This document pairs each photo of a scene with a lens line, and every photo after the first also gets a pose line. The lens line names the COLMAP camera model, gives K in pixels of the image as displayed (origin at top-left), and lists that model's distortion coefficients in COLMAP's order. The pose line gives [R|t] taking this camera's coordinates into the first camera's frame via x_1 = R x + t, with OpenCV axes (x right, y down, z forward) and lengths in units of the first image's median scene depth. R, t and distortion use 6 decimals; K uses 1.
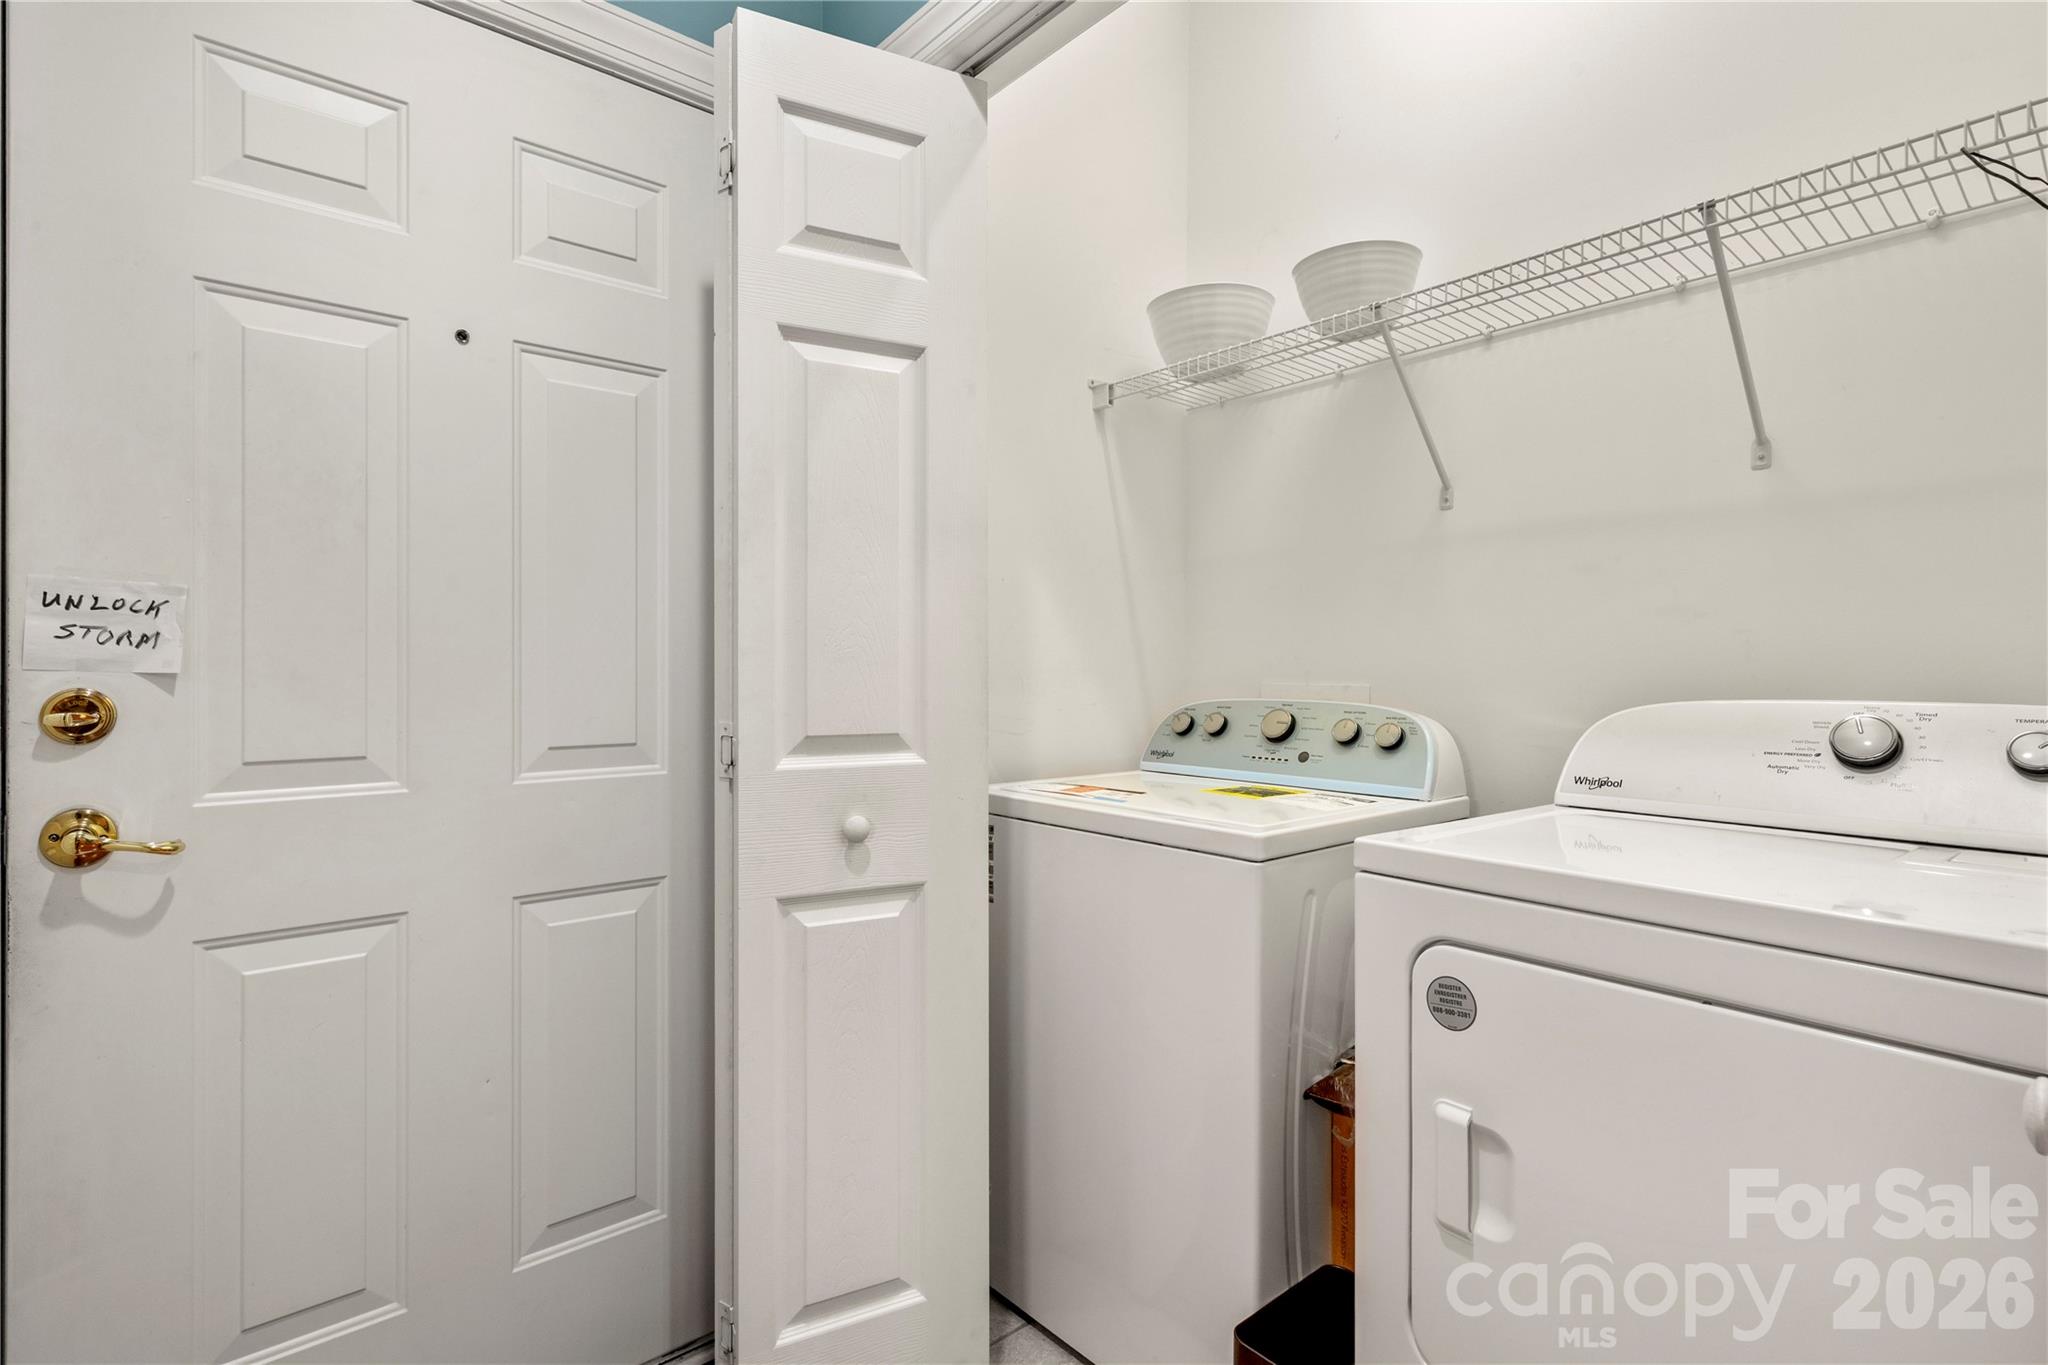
lens RADIAL K [[985.8, 0, 1025.6], [0, 985.8, 678.9], [0, 0, 1]] dist [0.000565, 0.000166]
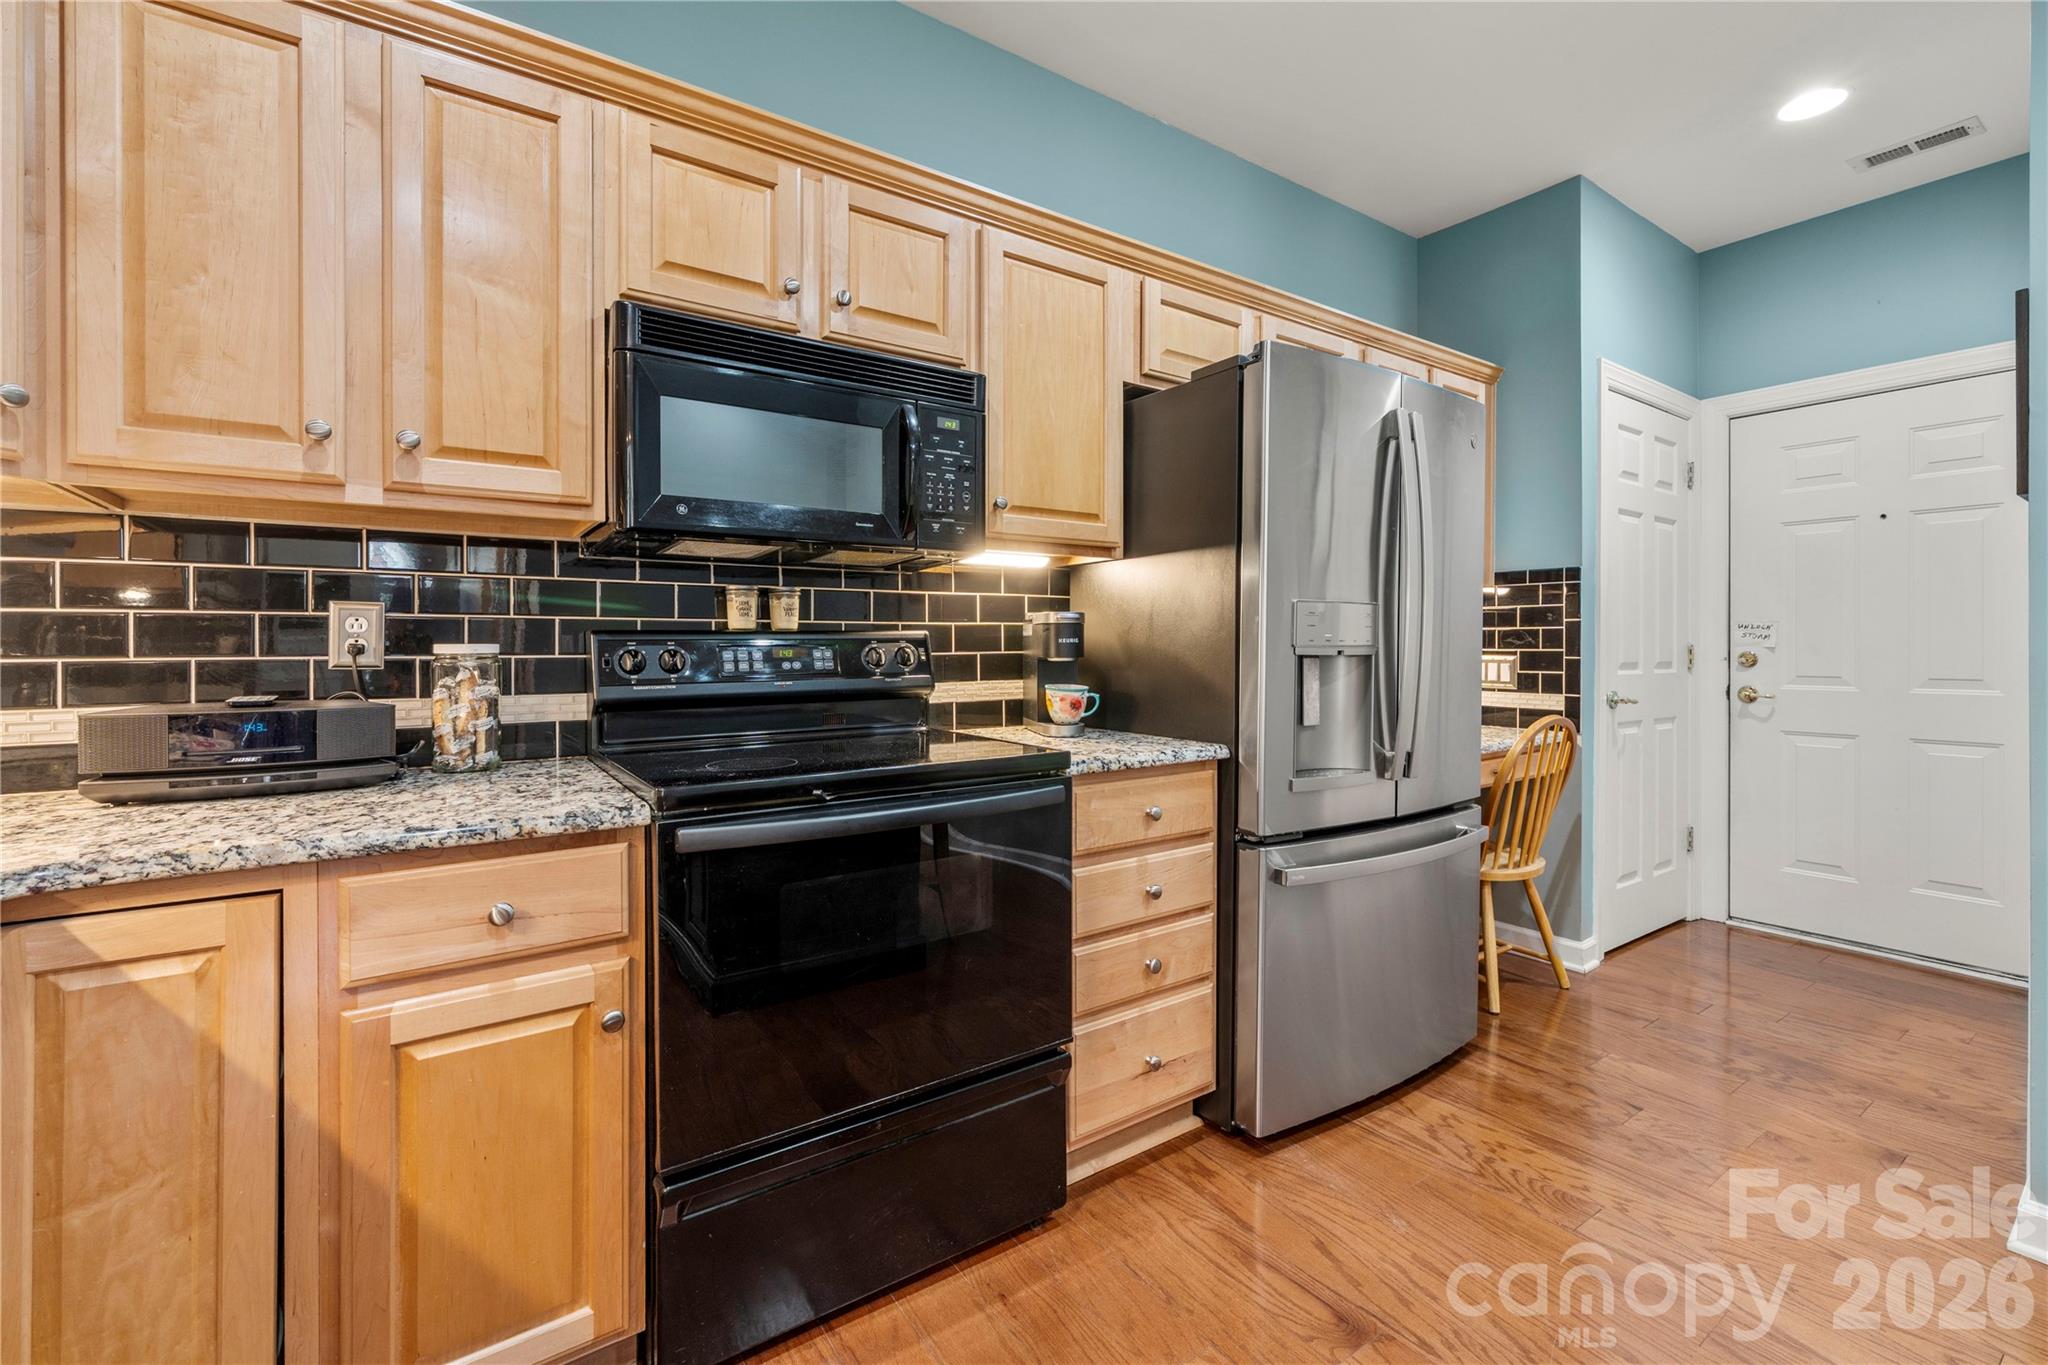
lens RADIAL K [[882.3, 0, 1026.4], [0, 882.3, 645.0], [0, 0, 1]] dist [0.001437, -0.000233]
pose [[-0.102343, 0.006882, -0.994725, 2.297306], [0.000807, 0.999976, 0.006835, -0.034168], [0.994749, -0.000104, -0.102346, -1.163452]]
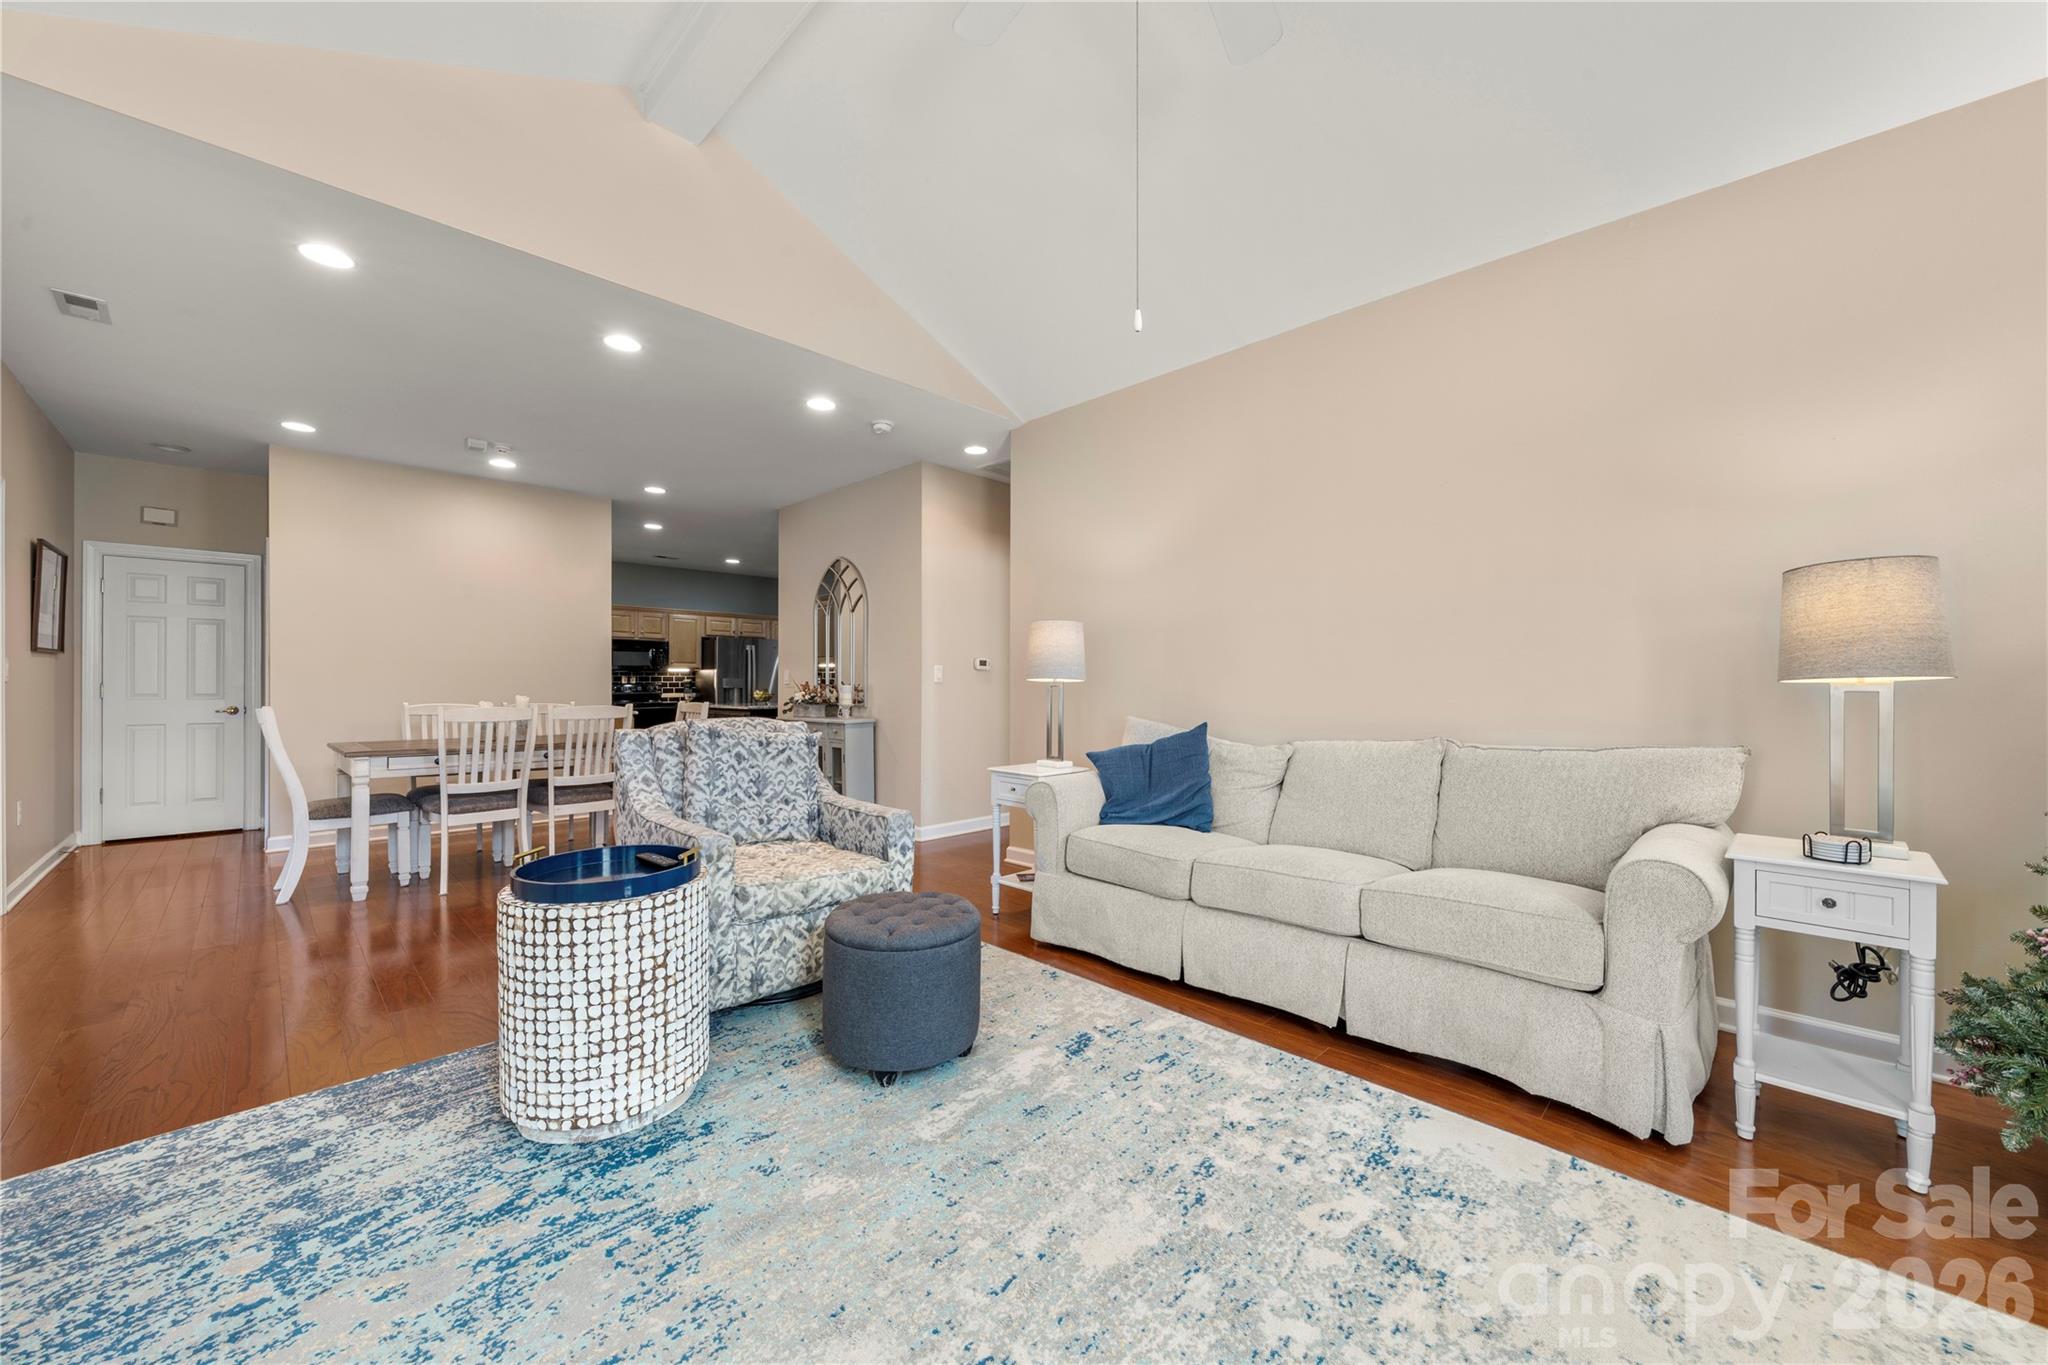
lens RADIAL K [[761.5, 0, 1036.4], [0, 761.5, 680.7], [0, 0, 1]] dist [-0.000943, -0.000194]
pose [[0.088406, -0.000823, -0.996084, 9.494547], [-0.000942, 0.999999, -0.000910, -0.076744], [0.996084, 0.001019, 0.088405, 1.931830]]
